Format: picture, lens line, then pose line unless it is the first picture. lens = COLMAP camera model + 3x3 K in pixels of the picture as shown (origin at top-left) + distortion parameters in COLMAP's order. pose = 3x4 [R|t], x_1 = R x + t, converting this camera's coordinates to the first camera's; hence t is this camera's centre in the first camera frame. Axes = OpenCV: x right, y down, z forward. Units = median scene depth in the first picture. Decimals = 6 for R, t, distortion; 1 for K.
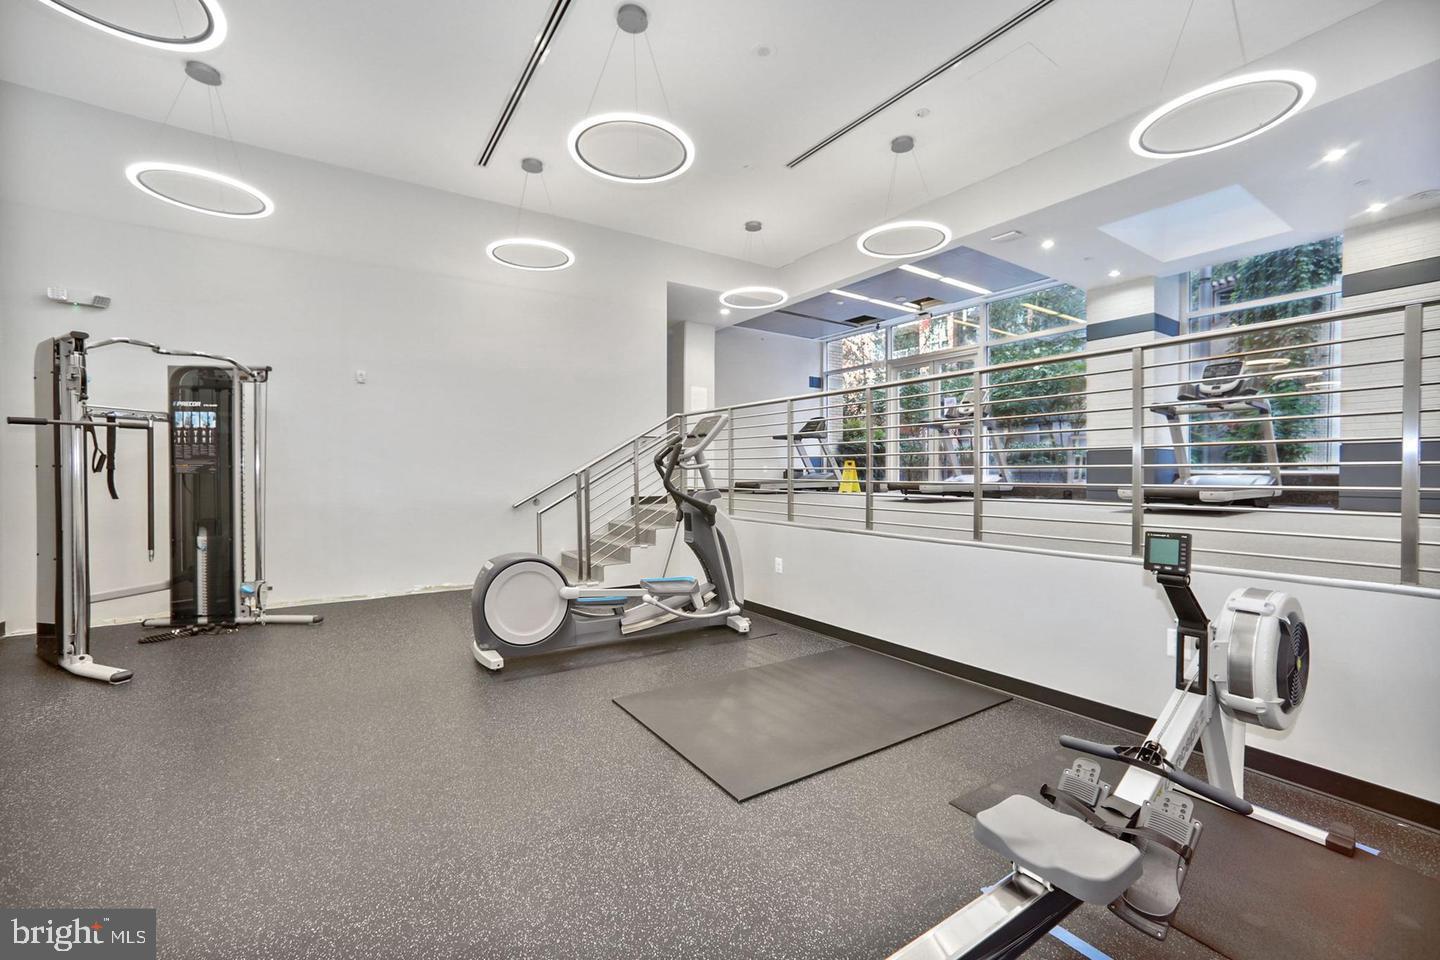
lens RADIAL K [[576.6, 0, 728.9], [0, 576.6, 482.9], [0, 0, 1]] dist [-0.001310, 0.000138]
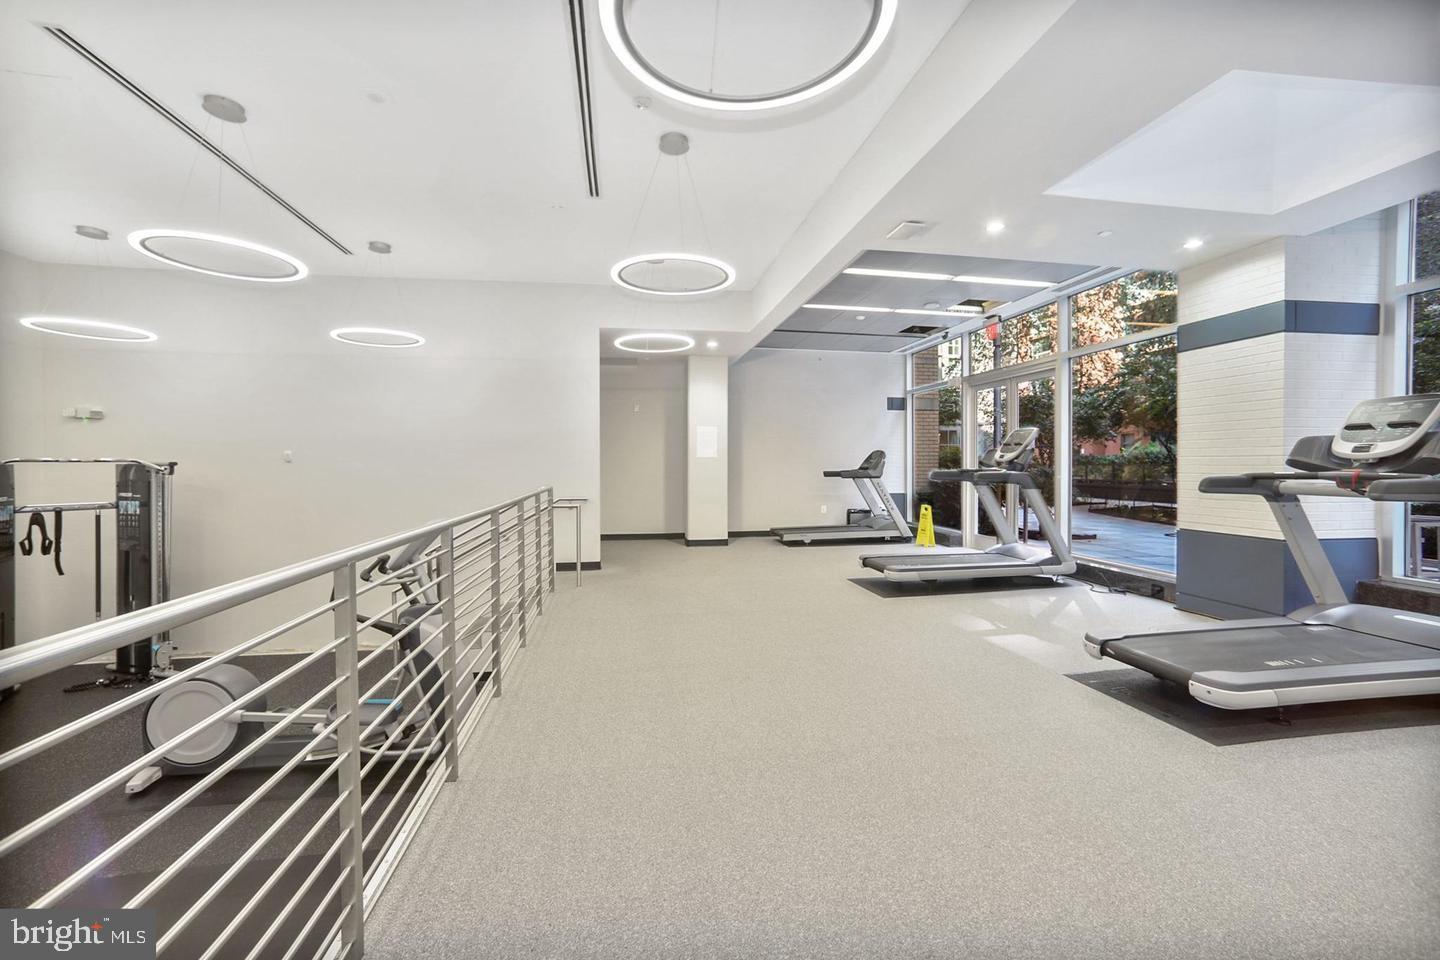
lens RADIAL K [[576.6, 0, 717.4], [0, 576.6, 471.3], [0, 0, 1]] dist [-0.001310, 0.000138]
pose [[0.907366, 0.002451, -0.420335, 0.727788], [-0.009064, 0.999865, -0.013735, -0.179176], [0.420245, 0.016273, 0.907265, 0.403059]]
